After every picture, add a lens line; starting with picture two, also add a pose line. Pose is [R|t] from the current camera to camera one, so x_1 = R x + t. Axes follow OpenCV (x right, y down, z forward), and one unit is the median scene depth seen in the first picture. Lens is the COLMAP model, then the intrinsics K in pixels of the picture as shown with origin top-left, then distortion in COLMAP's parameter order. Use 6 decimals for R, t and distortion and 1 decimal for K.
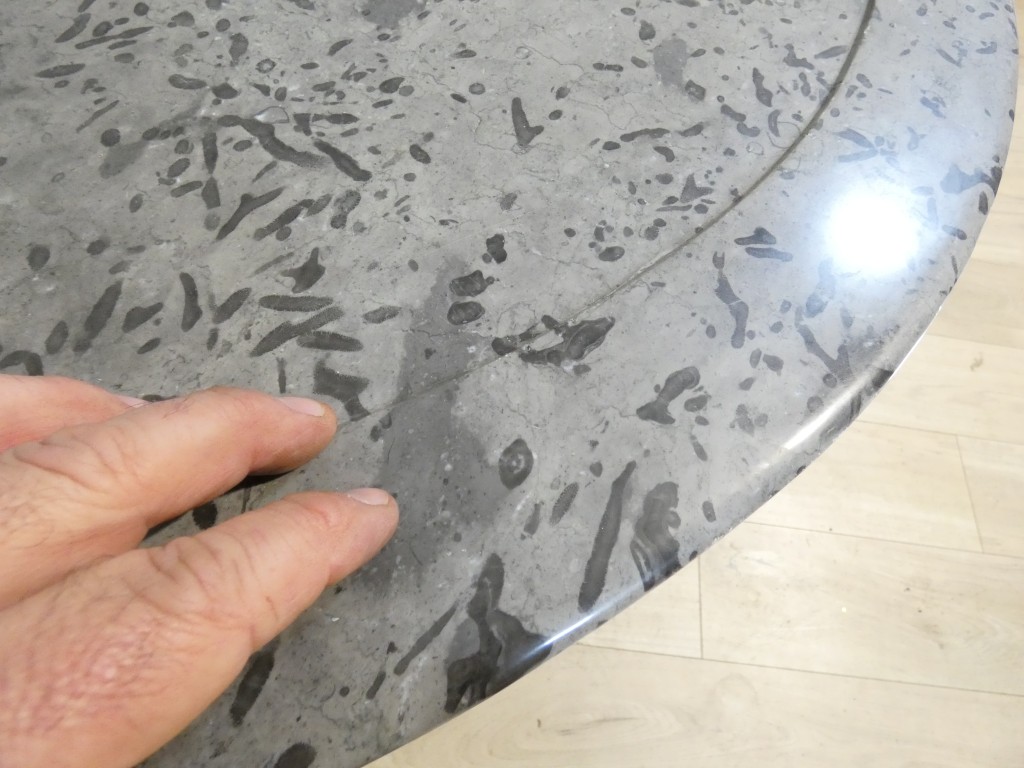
lens RADIAL K [[603.0, 0, 513.0], [0, 603.0, 386.7], [0, 0, 1]] dist [0.006618, -0.008596]
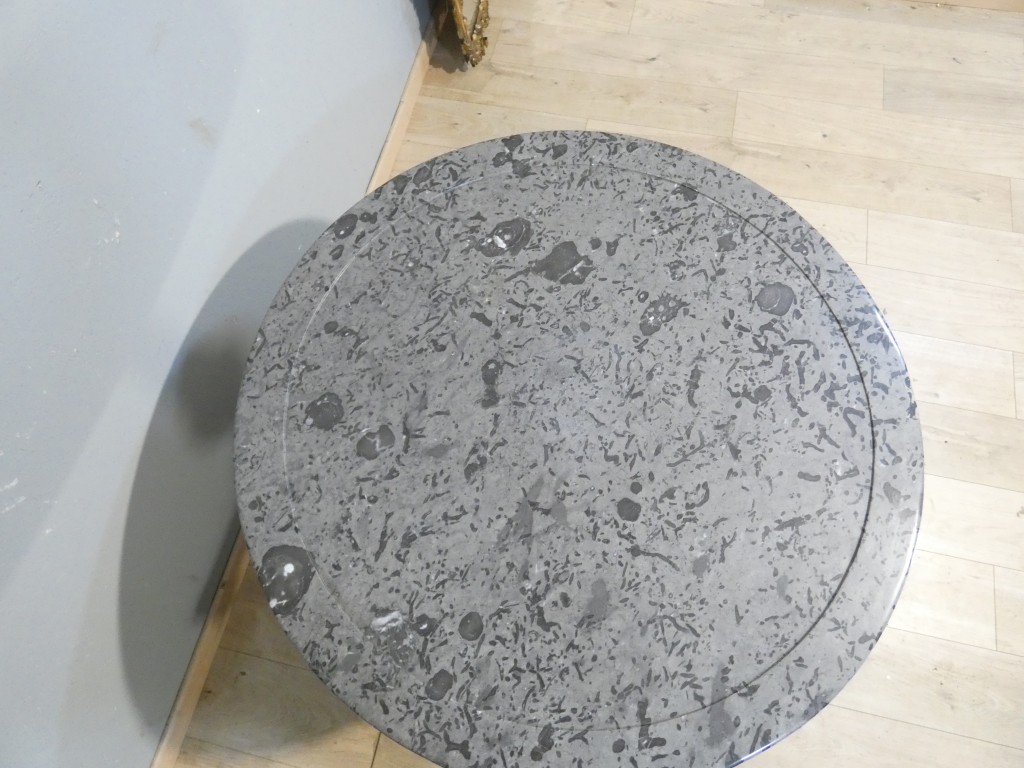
lens RADIAL K [[603.0, 0, 518.1], [0, 603.0, 386.2], [0, 0, 1]] dist [0.006618, -0.008596]
pose [[0.982230, 0.055537, -0.179273, -0.852518], [-0.036930, 0.993732, 0.105510, -2.552345], [0.184009, -0.097015, 0.978125, -3.256803]]
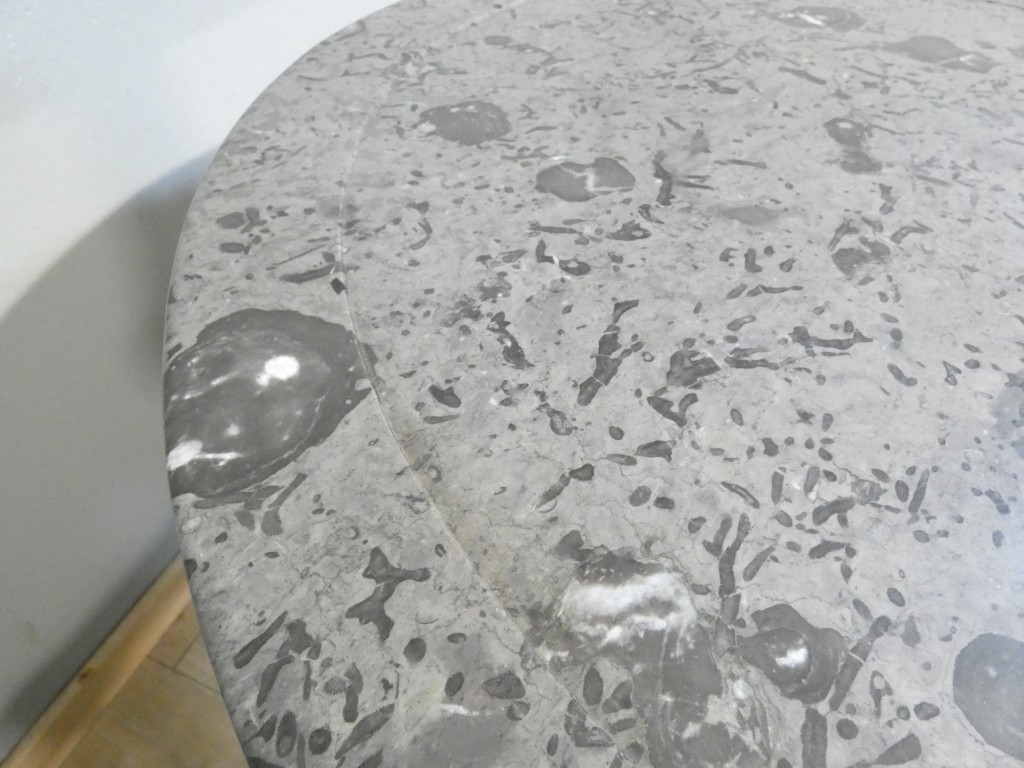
lens RADIAL K [[603.0, 0, 517.8], [0, 603.0, 388.1], [0, 0, 1]] dist [0.006618, -0.008596]
pose [[0.960875, 0.167808, -0.220363, -2.507436], [-0.223041, 0.940496, -0.256361, -0.380799], [0.164231, 0.295481, 0.941127, -0.380048]]
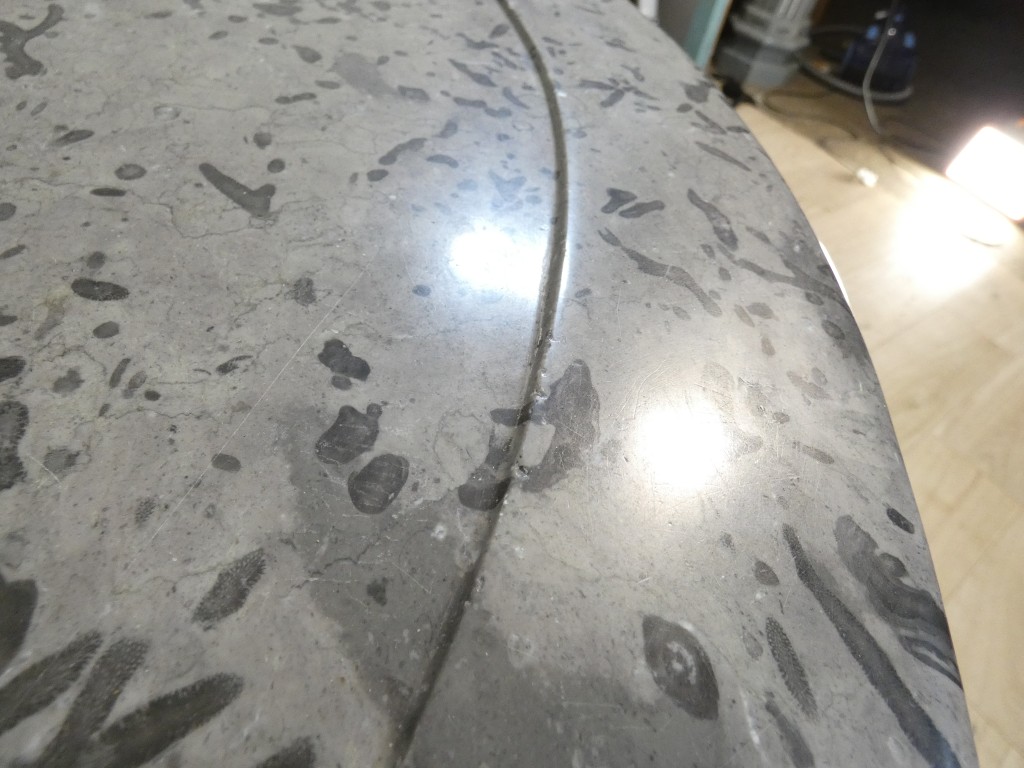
lens RADIAL K [[603.0, 0, 513.8], [0, 603.0, 390.9], [0, 0, 1]] dist [0.006618, -0.008596]
pose [[0.746134, -0.487615, 0.453339, -0.180177], [0.552796, 0.833206, -0.013624, -0.111432], [-0.371081, 0.260769, 0.891234, 0.450496]]
